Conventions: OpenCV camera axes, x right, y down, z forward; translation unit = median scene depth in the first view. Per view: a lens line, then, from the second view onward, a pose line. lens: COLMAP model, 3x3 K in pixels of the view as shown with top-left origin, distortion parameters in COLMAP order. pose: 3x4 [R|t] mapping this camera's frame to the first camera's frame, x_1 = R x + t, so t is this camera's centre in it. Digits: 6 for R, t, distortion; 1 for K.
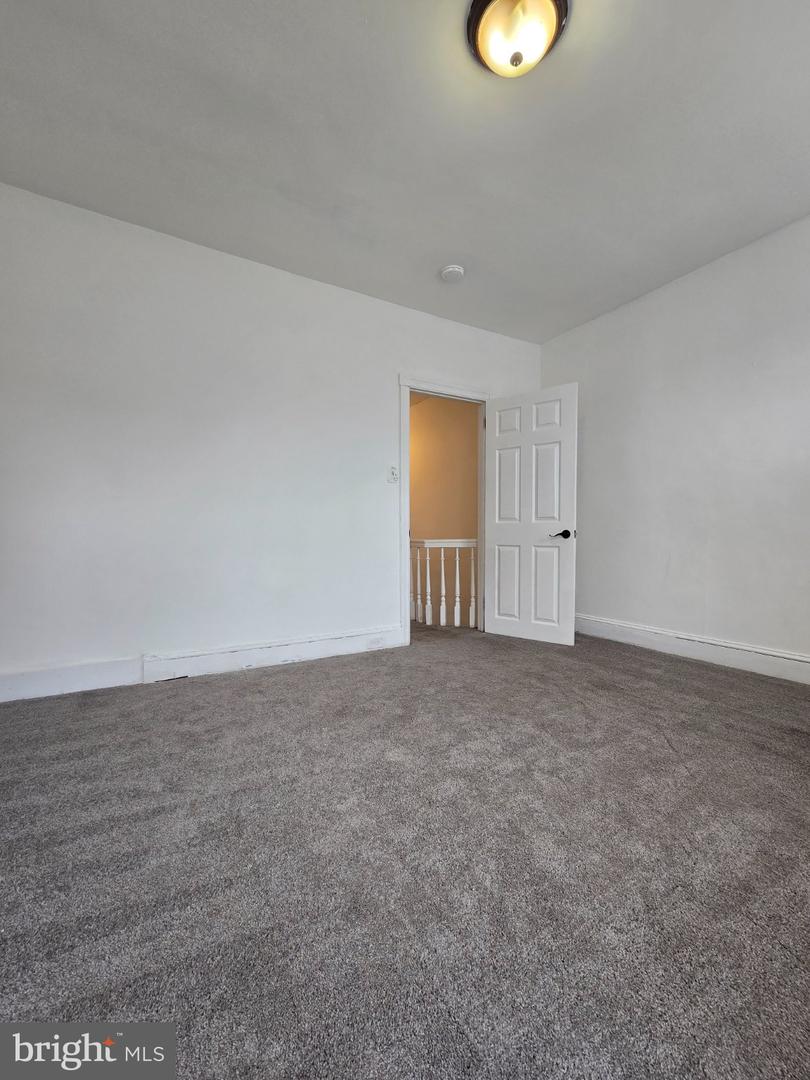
lens RADIAL K [[443.7, 0, 413.7], [0, 443.7, 538.0], [0, 0, 1]] dist [-0.001312, 0.001909]
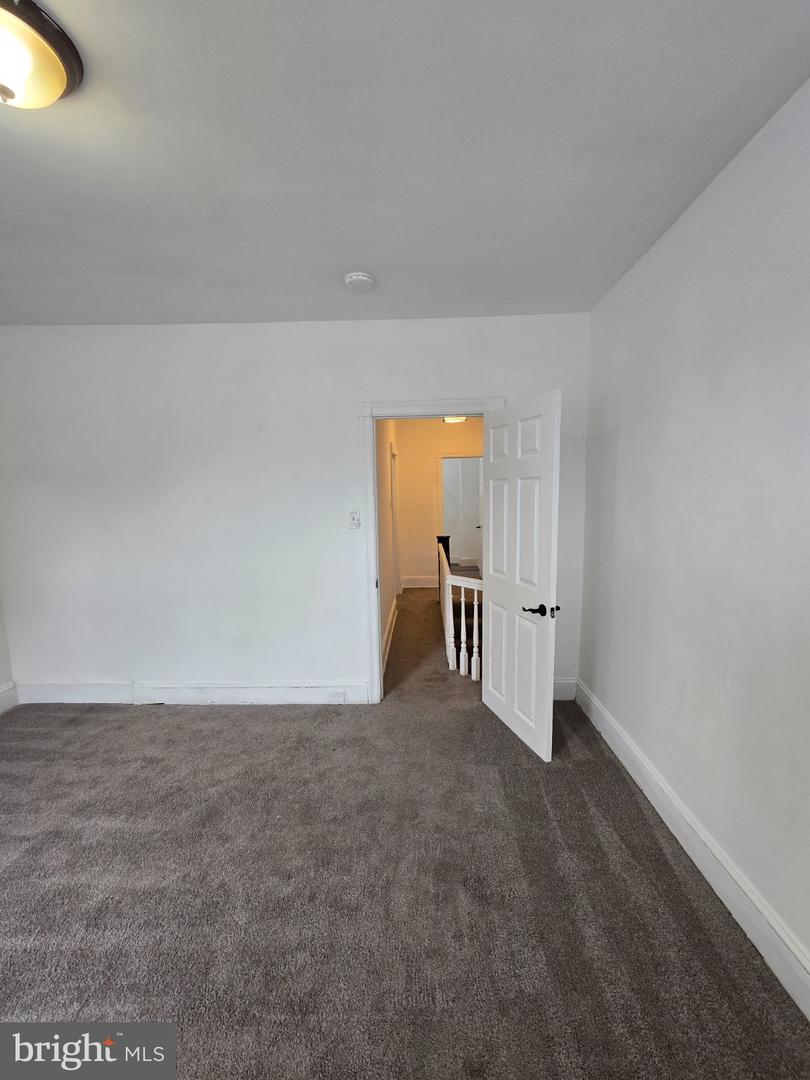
lens RADIAL K [[443.7, 0, 408.4], [0, 443.7, 541.1], [0, 0, 1]] dist [-0.001312, 0.001909]
pose [[0.849959, 0.045011, -0.524922, 0.561619], [0.008977, 0.994962, 0.099850, -0.203158], [0.526772, -0.089581, 0.845273, 0.317390]]
